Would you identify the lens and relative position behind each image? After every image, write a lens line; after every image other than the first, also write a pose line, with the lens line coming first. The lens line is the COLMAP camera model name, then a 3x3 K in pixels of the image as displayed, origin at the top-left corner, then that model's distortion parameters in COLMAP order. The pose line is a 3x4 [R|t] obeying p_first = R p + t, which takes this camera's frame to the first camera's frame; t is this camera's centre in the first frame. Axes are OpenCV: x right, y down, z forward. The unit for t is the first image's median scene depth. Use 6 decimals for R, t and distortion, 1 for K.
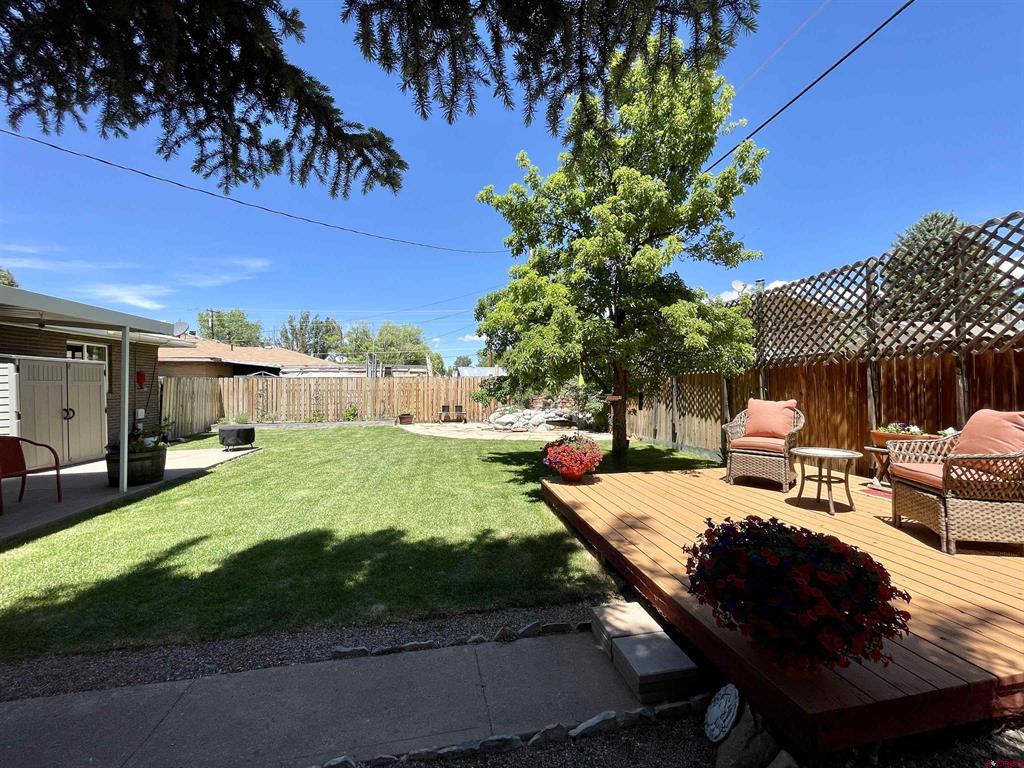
lens RADIAL K [[416.4, 0, 512.0], [0, 416.4, 384.0], [0, 0, 1]] dist [-0.000777, -0.000180]
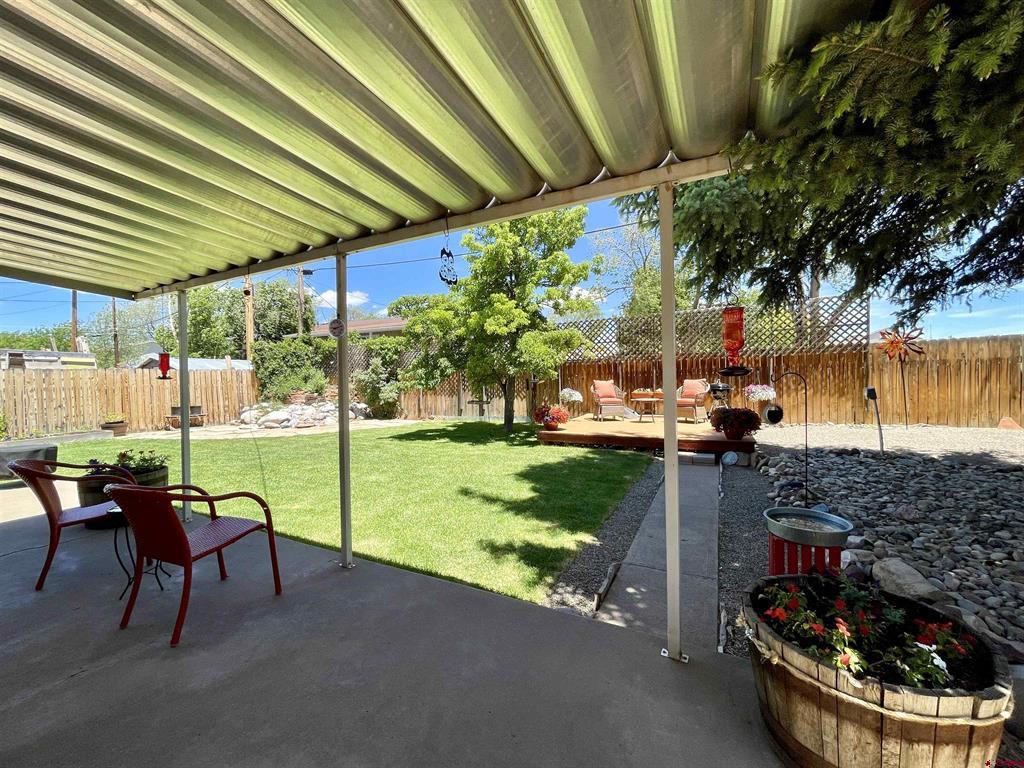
lens RADIAL K [[410.8, 0, 512.0], [0, 410.8, 384.0], [0, 0, 1]] dist [0.001558, -0.000079]
pose [[0.611000, -0.018687, 0.791410, -0.949088], [0.012437, 0.999825, 0.014006, 0.015889], [-0.791533, 0.001285, 0.611126, 0.085262]]
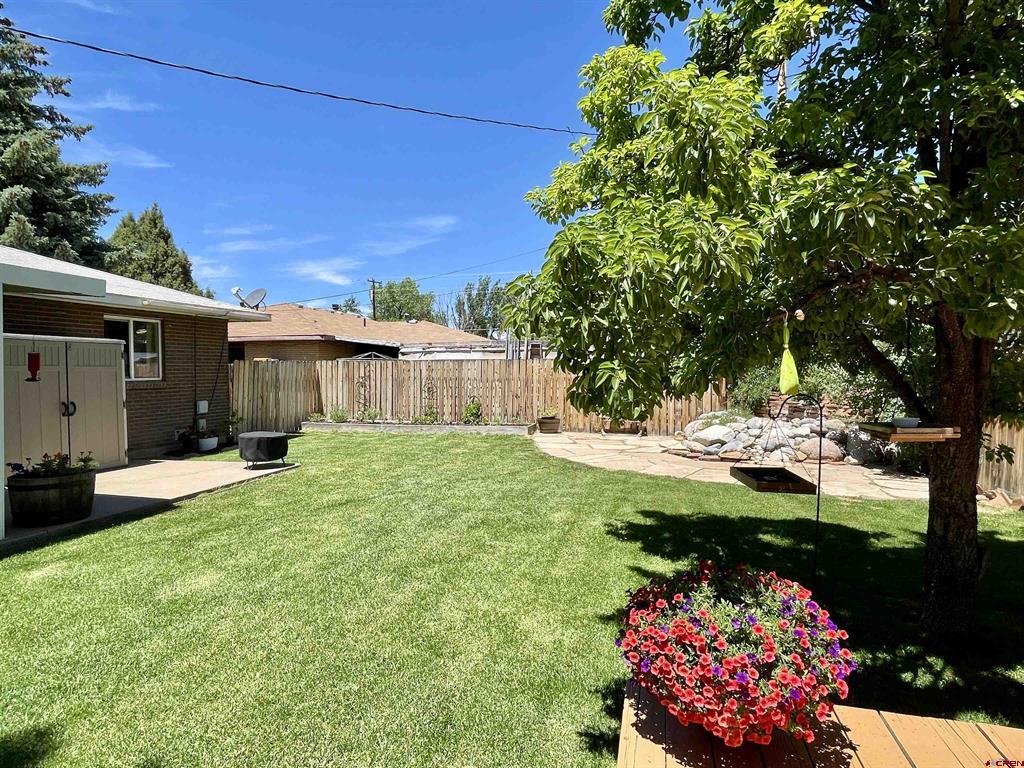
lens RADIAL K [[558.1, 0, 511.4], [0, 558.1, 400.2], [0, 0, 1]] dist [0.003383, 0.000267]
pose [[0.905867, 0.030670, -0.422450, 0.125212], [-0.005657, 0.998162, 0.060337, -0.012653], [0.423524, -0.052267, 0.904376, 0.437343]]
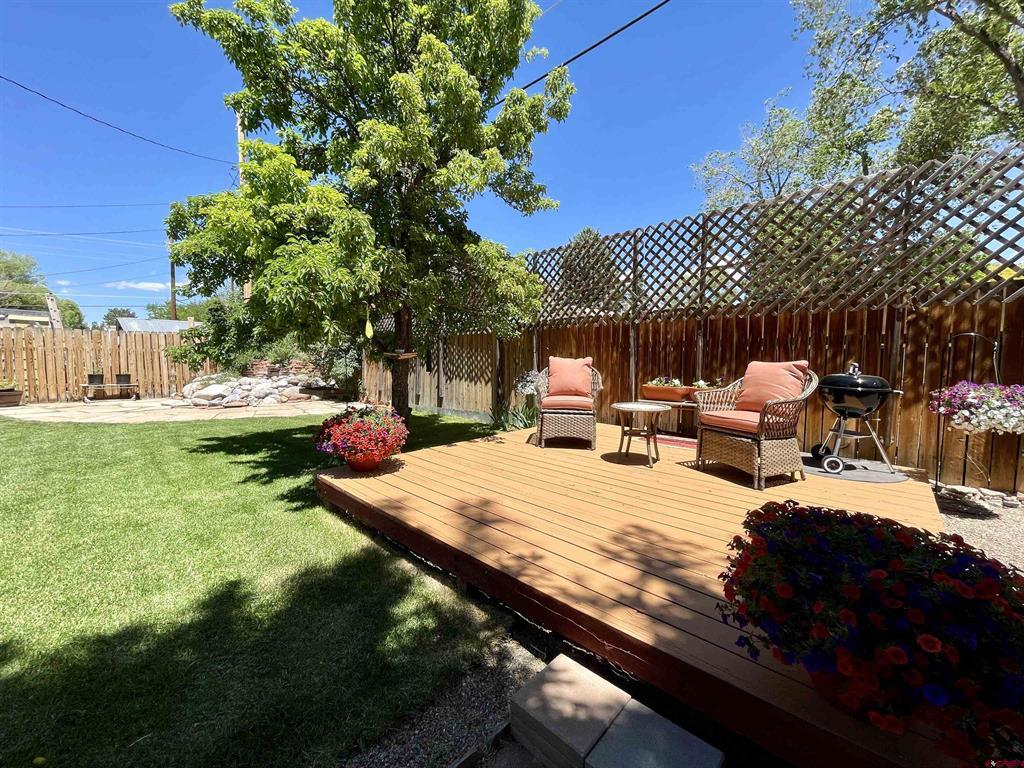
lens RADIAL K [[416.4, 0, 512.0], [0, 416.4, 384.0], [0, 0, 1]] dist [-0.000777, -0.000180]
pose [[0.804652, -0.028679, 0.593054, -0.051871], [-0.016284, 0.997391, 0.070326, 0.025575], [-0.593524, -0.066245, 0.802085, 0.219169]]
